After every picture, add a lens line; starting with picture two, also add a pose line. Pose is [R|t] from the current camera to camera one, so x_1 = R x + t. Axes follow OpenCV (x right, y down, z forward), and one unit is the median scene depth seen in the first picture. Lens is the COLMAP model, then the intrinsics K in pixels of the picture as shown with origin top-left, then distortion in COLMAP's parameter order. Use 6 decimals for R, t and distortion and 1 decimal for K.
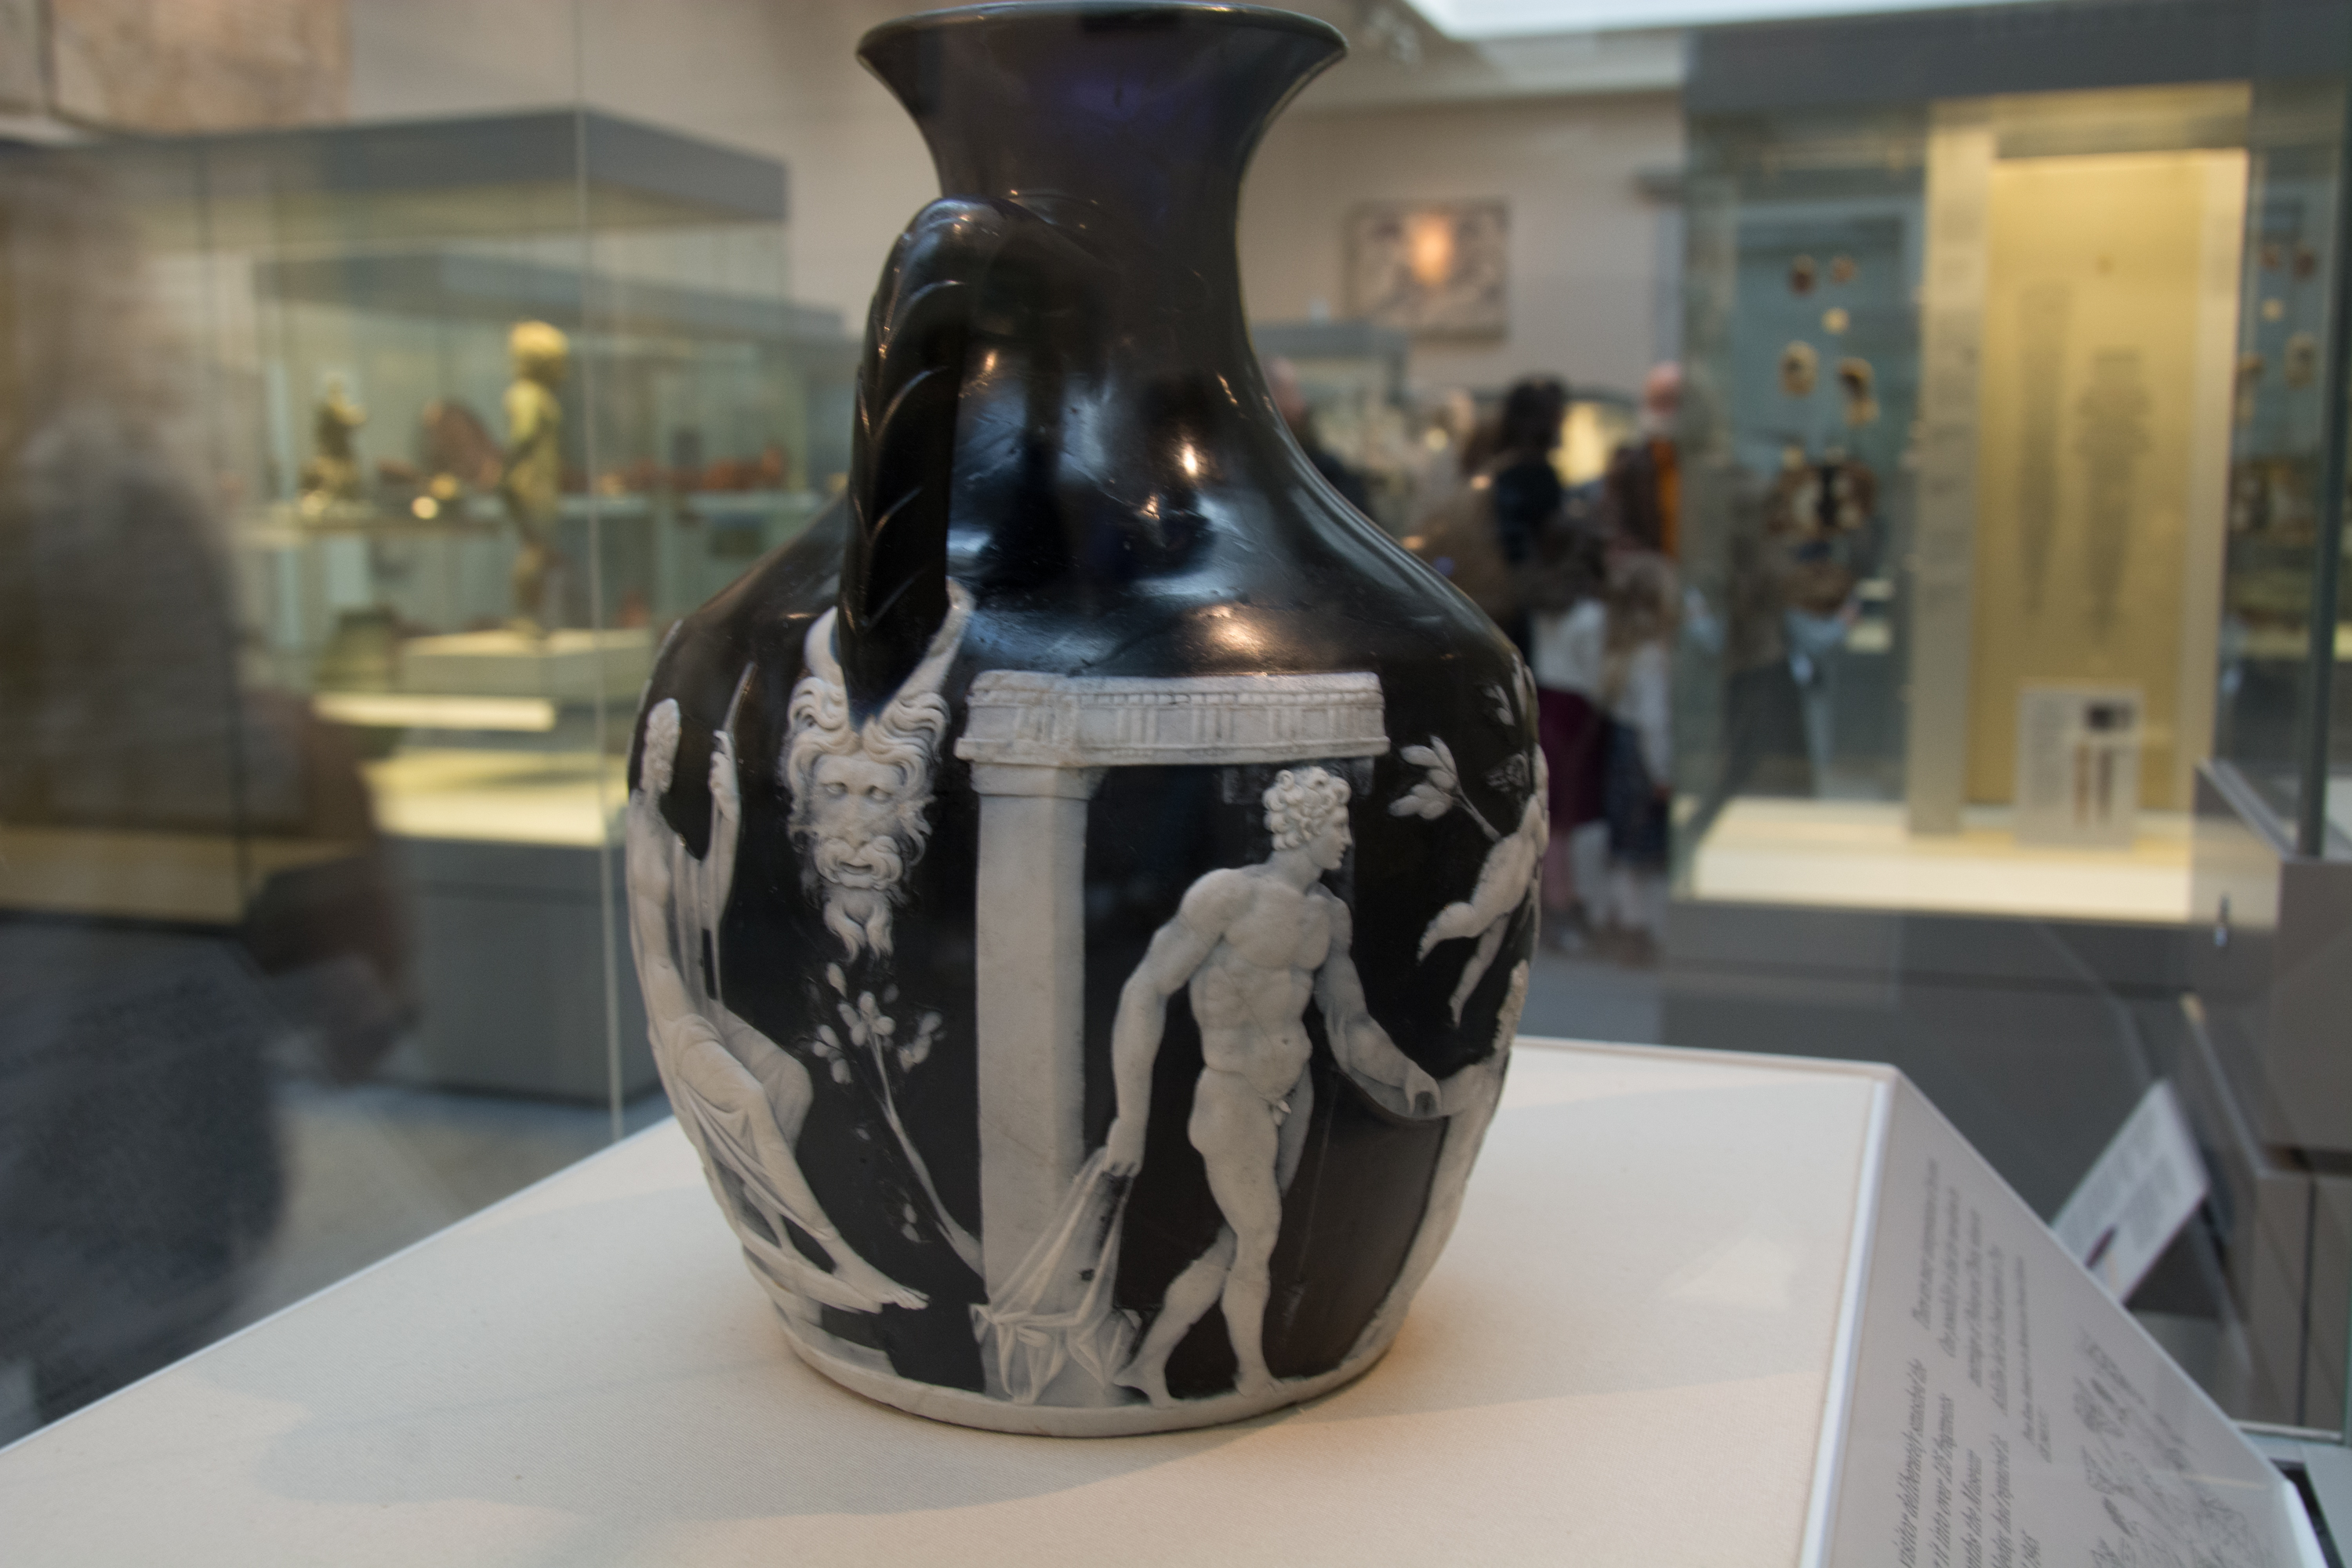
lens RADIAL K [[2300.8, 0, 1189.7], [0, 2300.8, 781.2], [0, 0, 1]] dist [-0.054837, 0.000000]
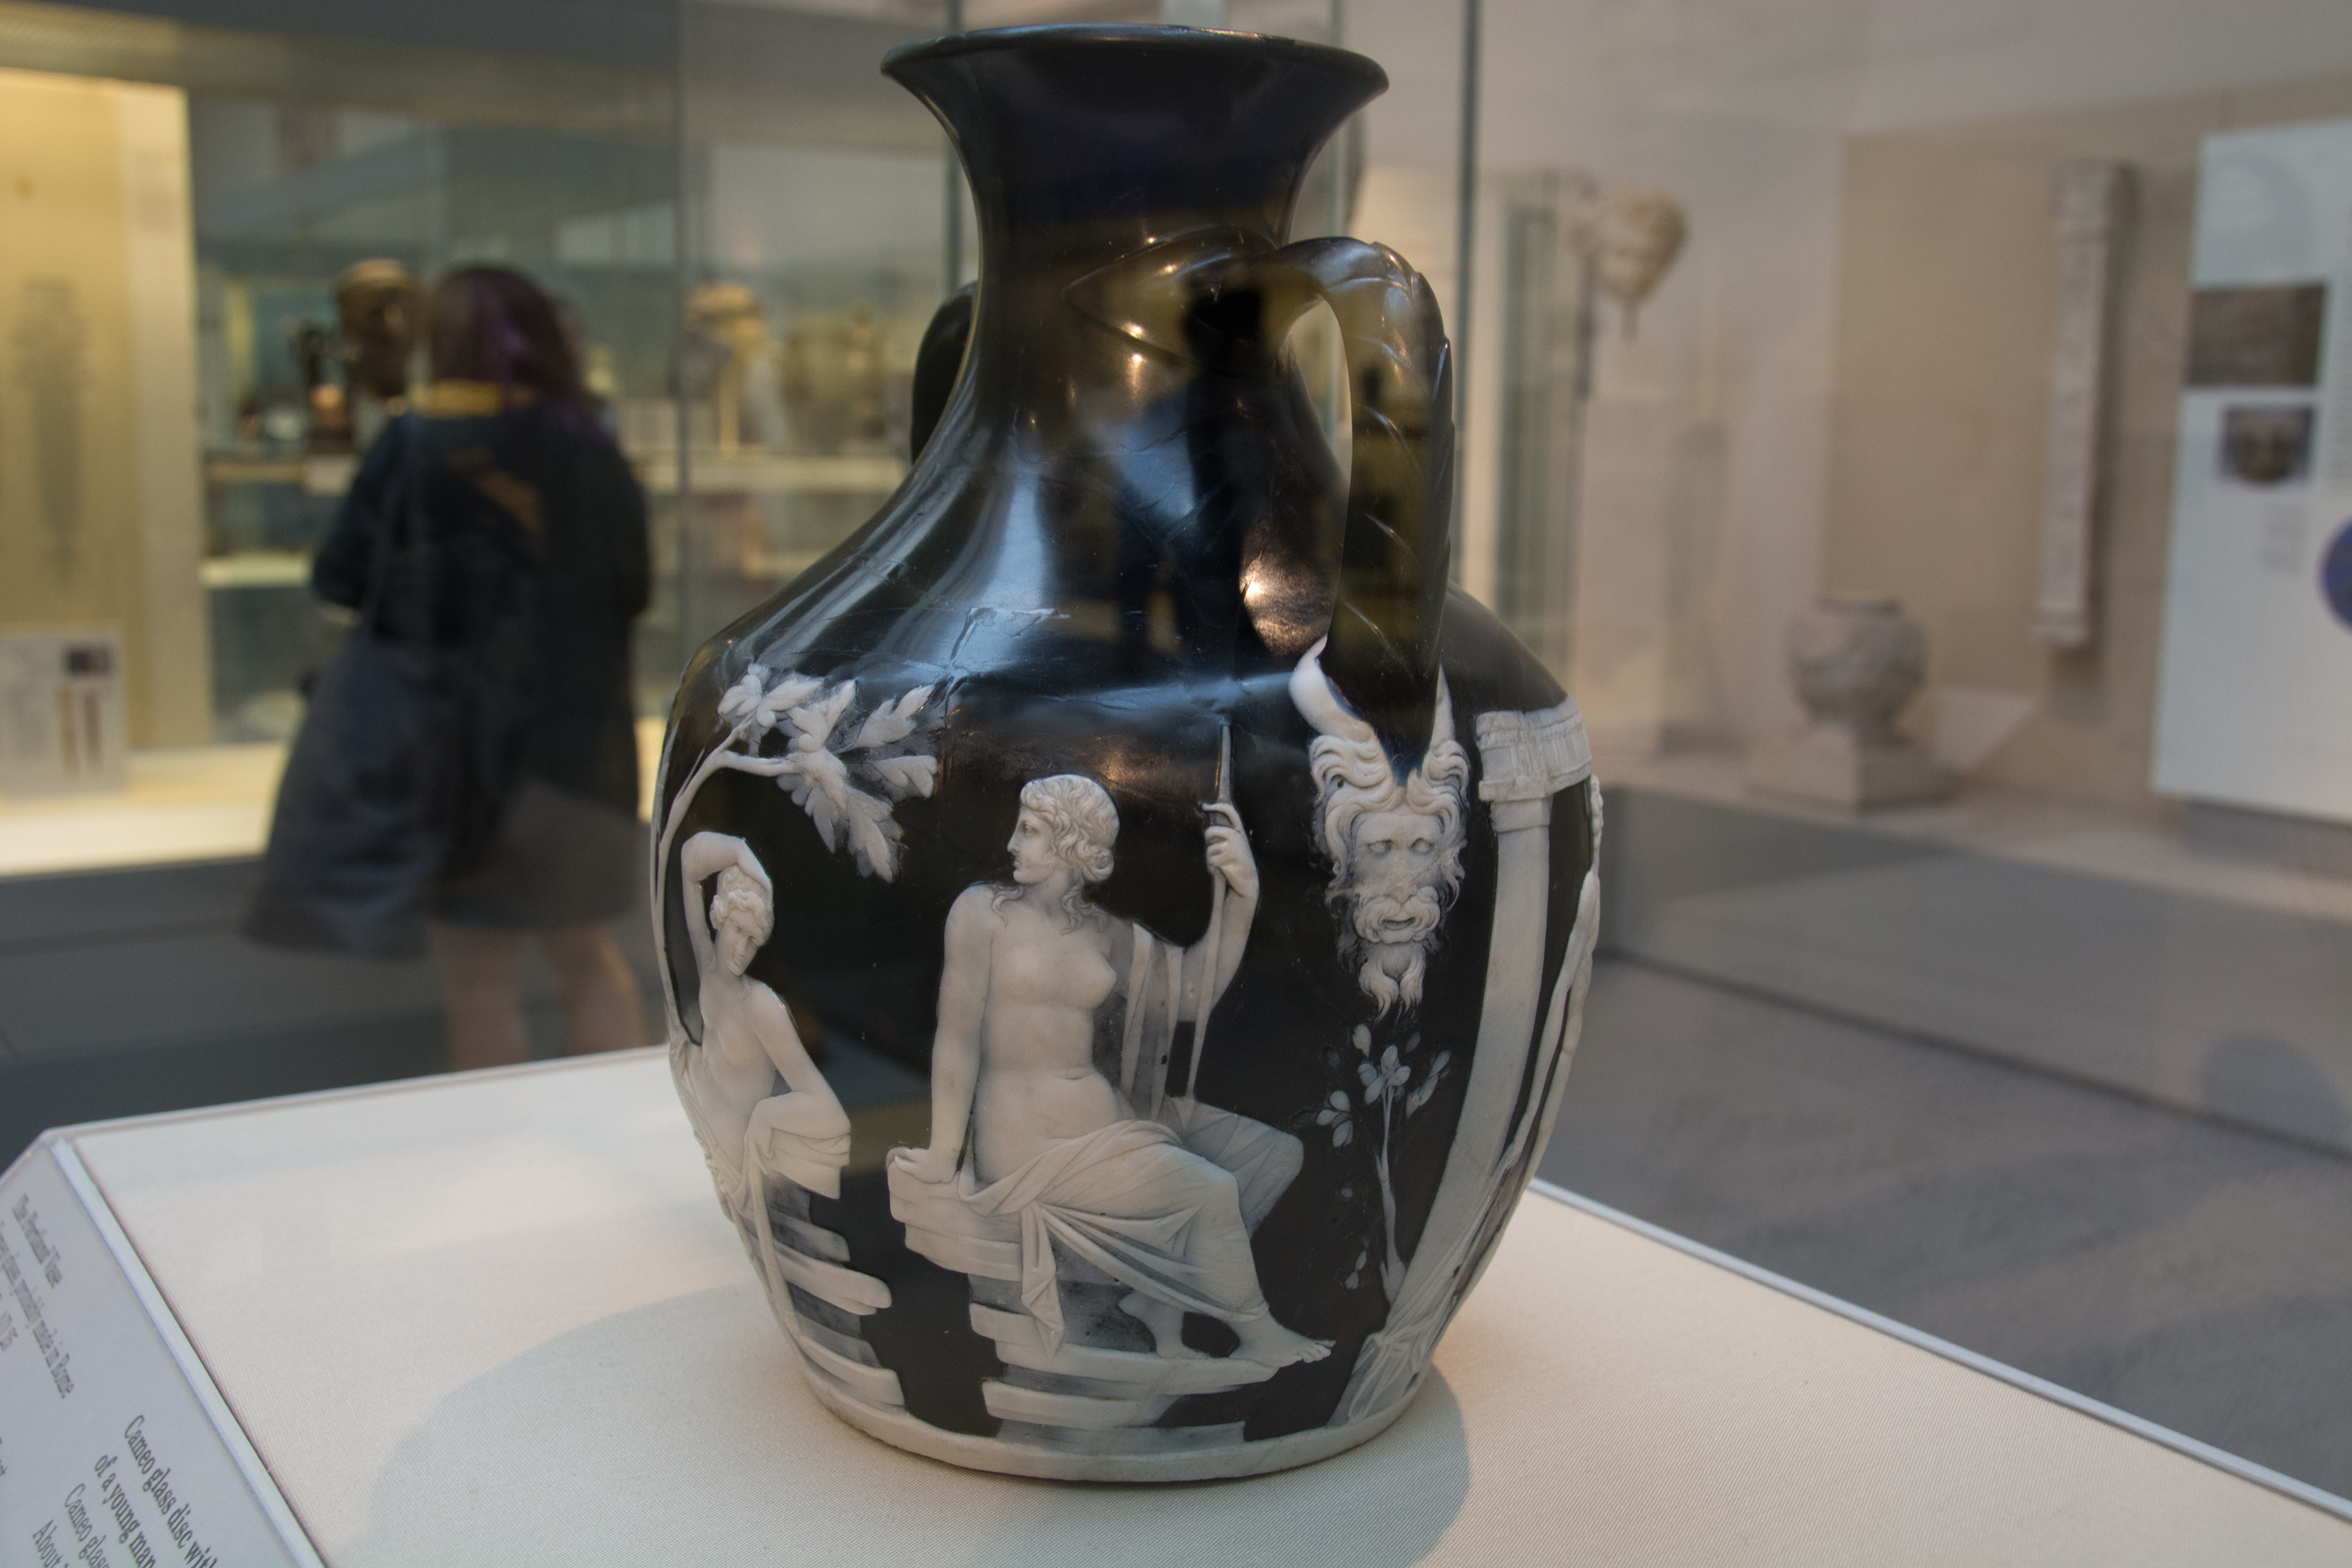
lens RADIAL K [[2300.8, 0, 1191.2], [0, 2300.8, 786.4], [0, 0, 1]] dist [-0.054837, 0.000000]
pose [[0.603475, -0.108704, 0.789938, -0.969186], [0.082041, 0.993871, 0.074093, -0.101096], [-0.793150, 0.020094, 0.608694, 0.462229]]
